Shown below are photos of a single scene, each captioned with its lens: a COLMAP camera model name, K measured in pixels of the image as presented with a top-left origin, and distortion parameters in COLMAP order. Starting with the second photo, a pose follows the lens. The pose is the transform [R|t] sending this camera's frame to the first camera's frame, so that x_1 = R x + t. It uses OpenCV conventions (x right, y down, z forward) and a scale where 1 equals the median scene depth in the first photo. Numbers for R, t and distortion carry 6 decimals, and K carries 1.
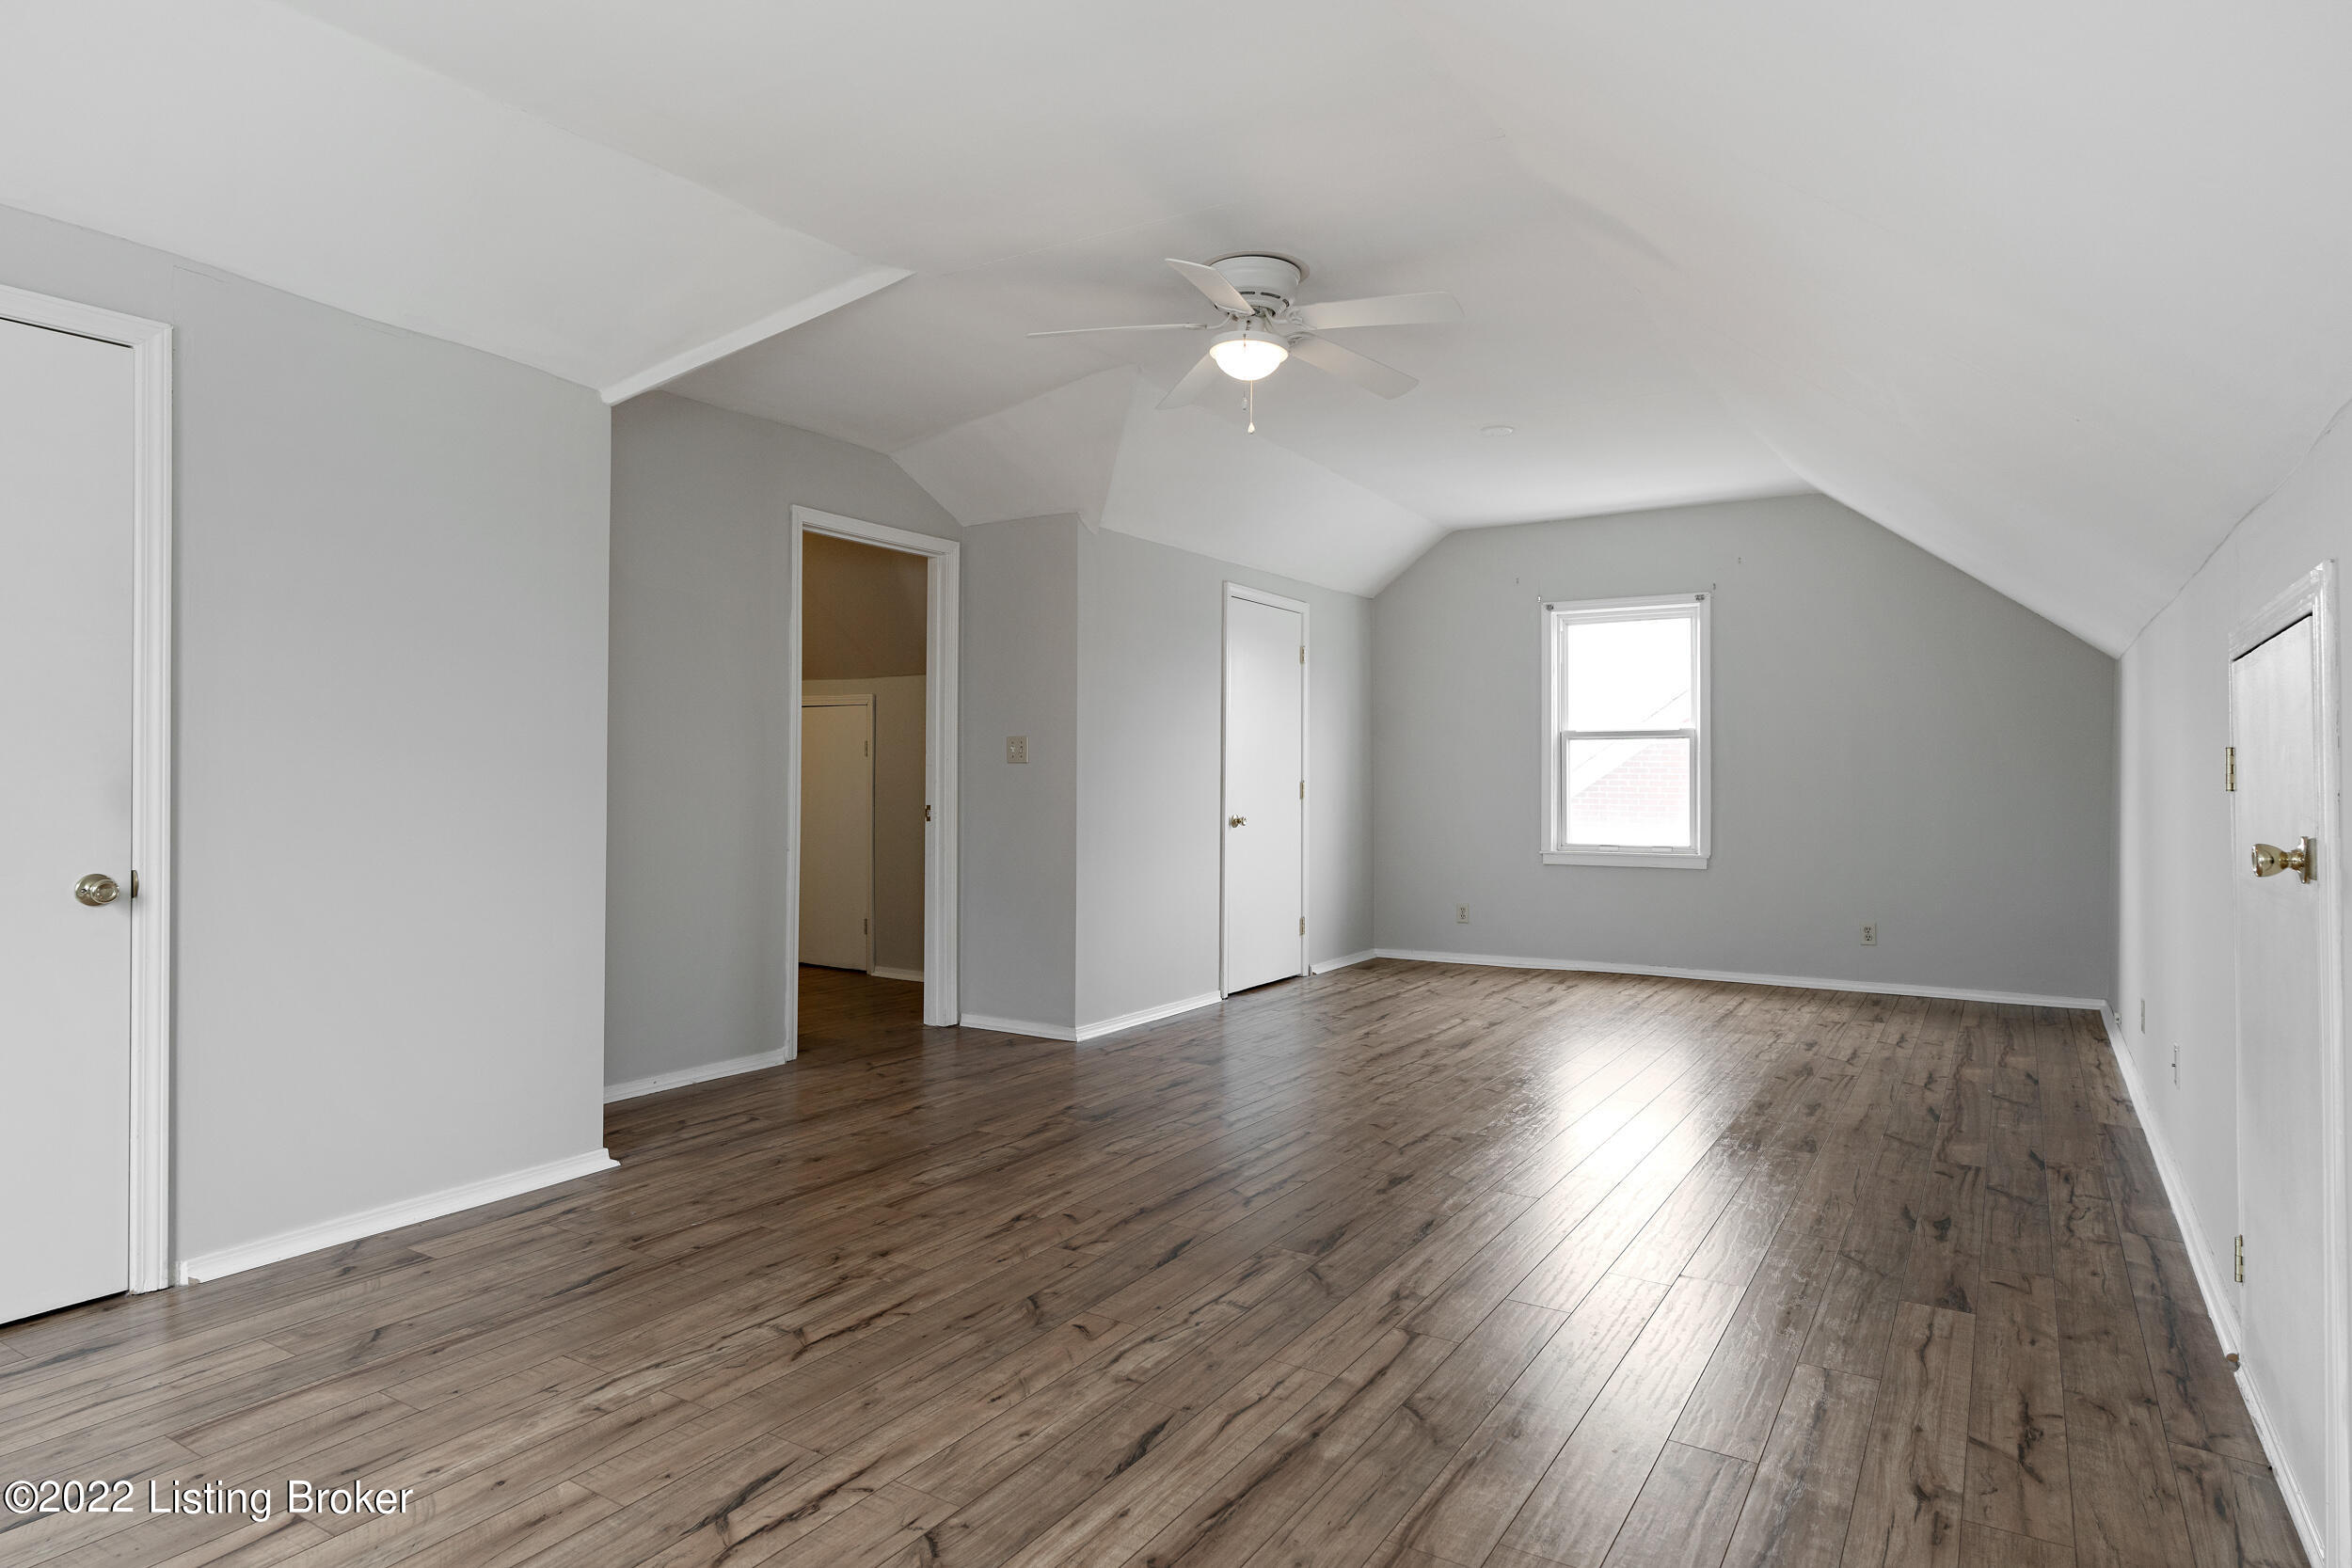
lens RADIAL K [[1293.1, 0, 1167.1], [0, 1293.1, 787.5], [0, 0, 1]] dist [-0.005499, 0.000639]
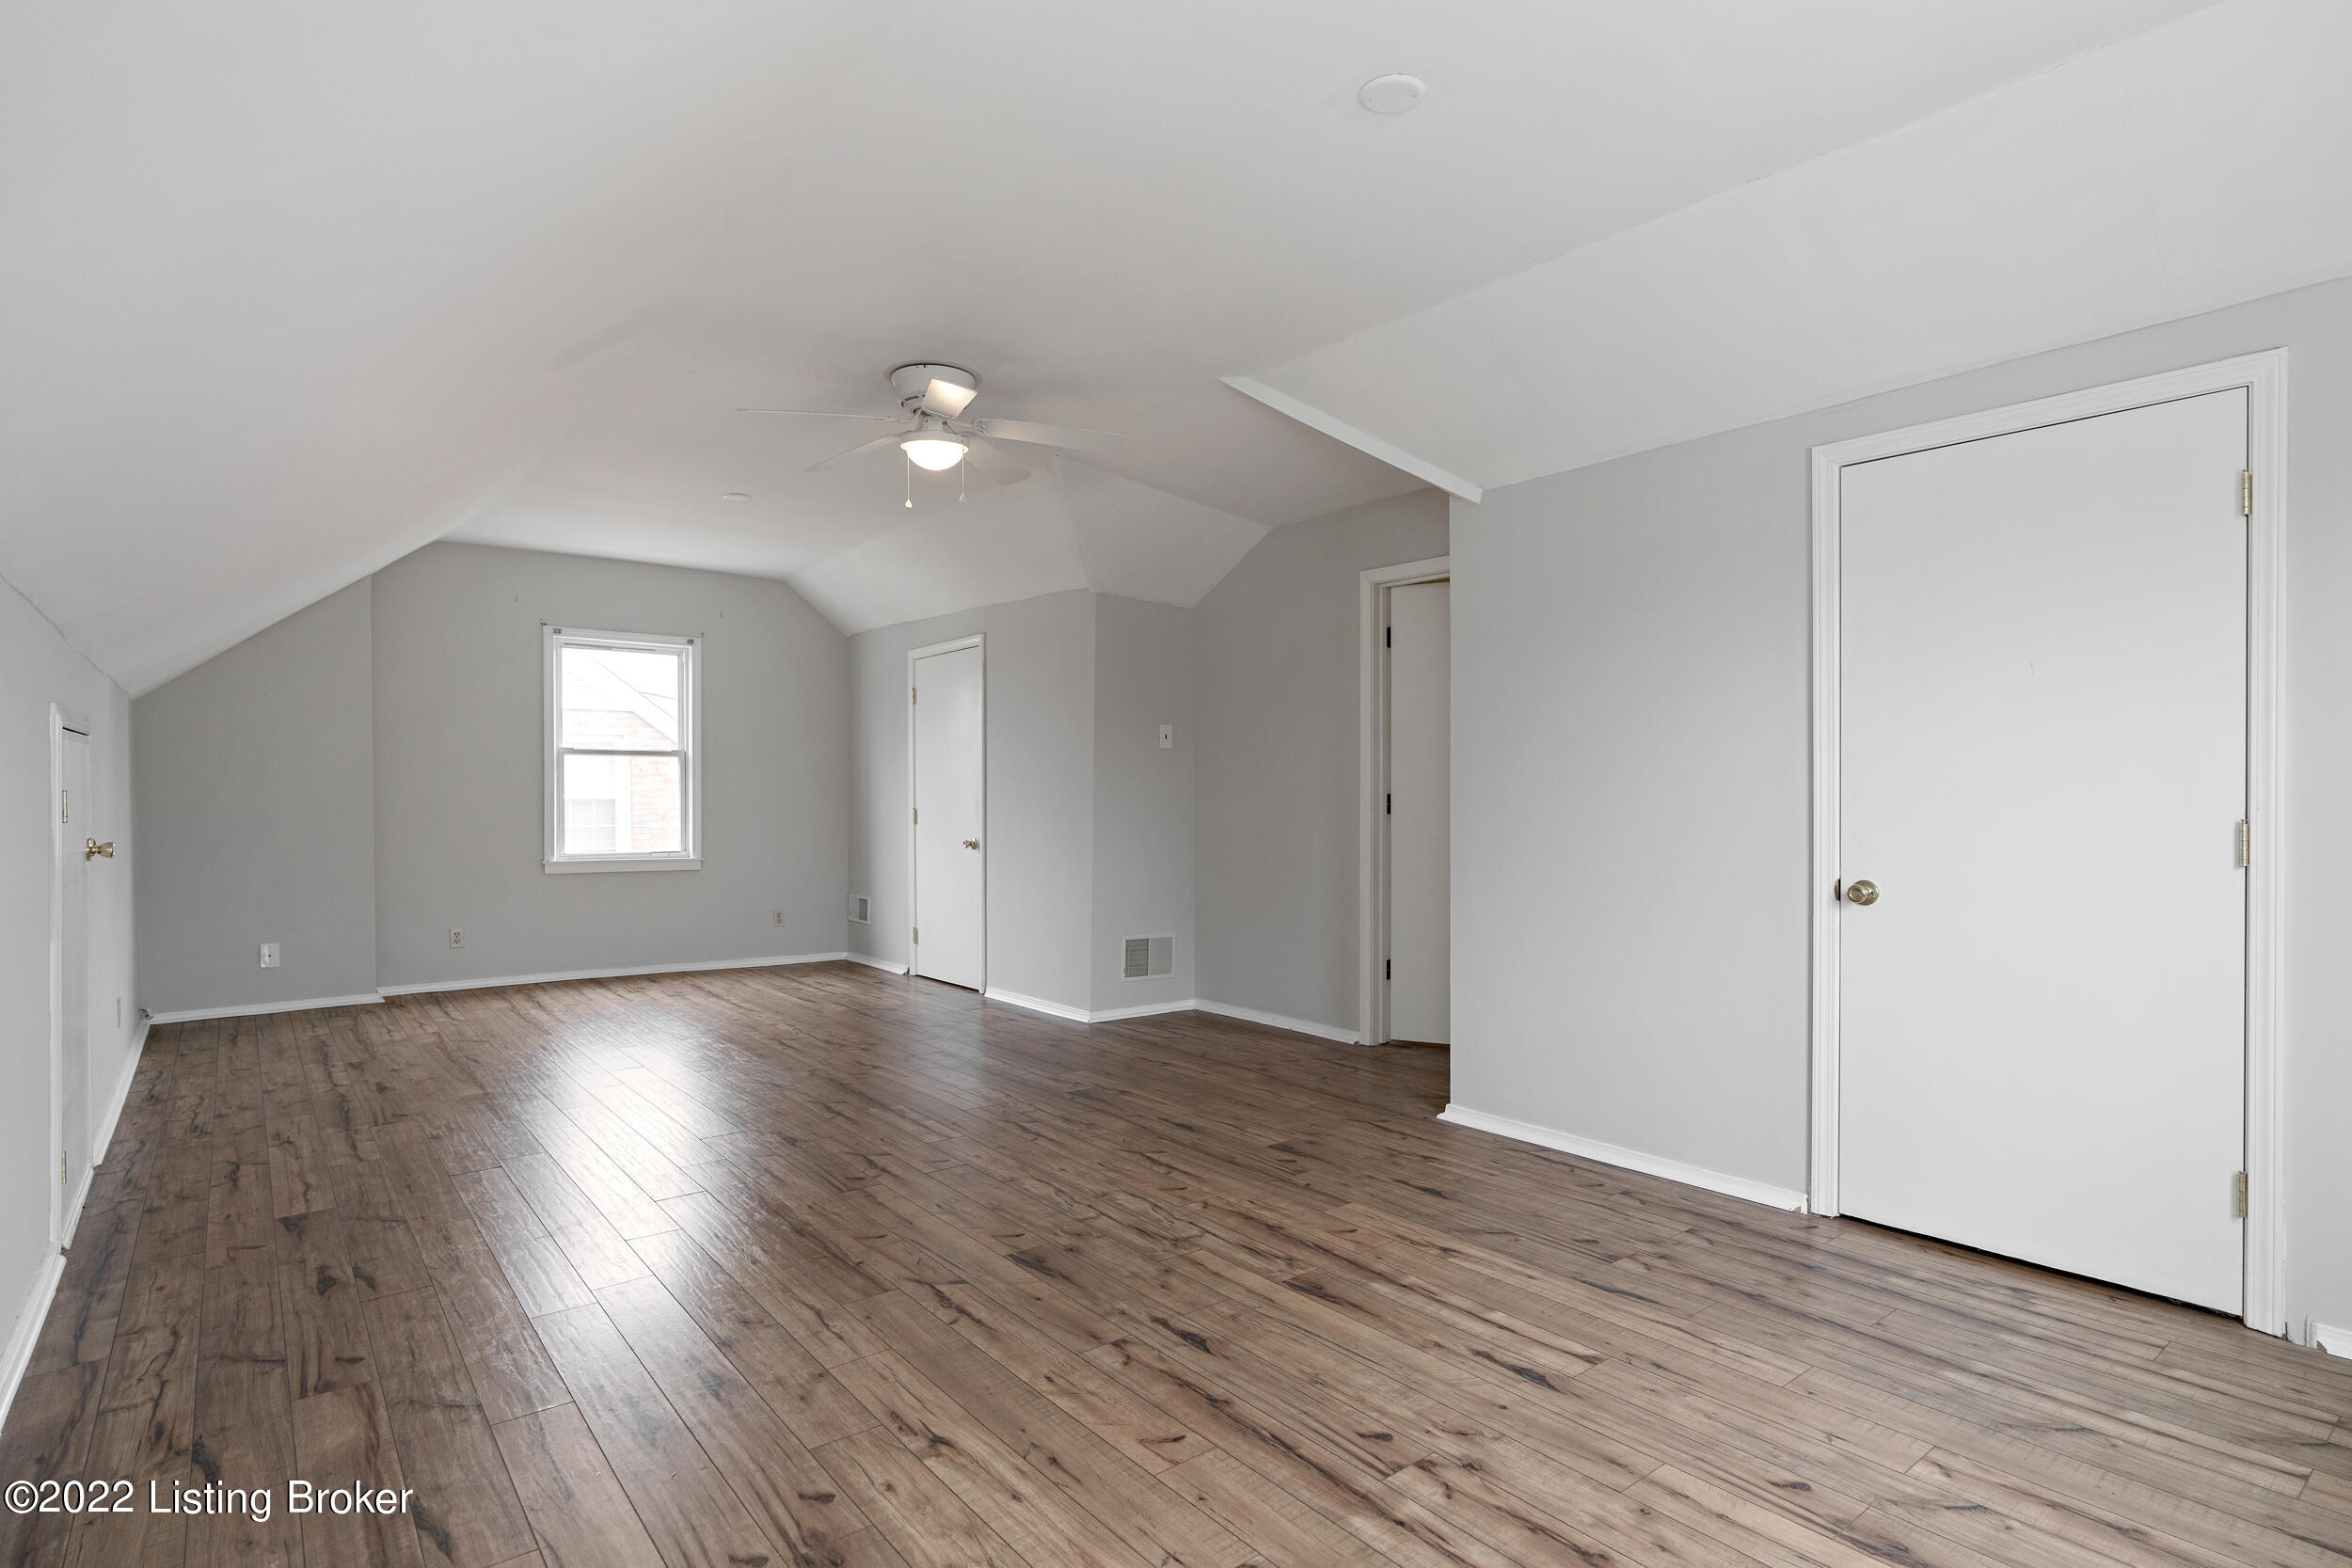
lens RADIAL K [[1224.2, 0, 1166.4], [0, 1224.2, 782.6], [0, 0, 1]] dist [0.006968, 0.001016]
pose [[-0.335020, -0.011589, -0.942140, 1.322056], [-0.003344, 0.999933, -0.011110, -0.015953], [0.942205, -0.000571, -0.335036, 1.995565]]
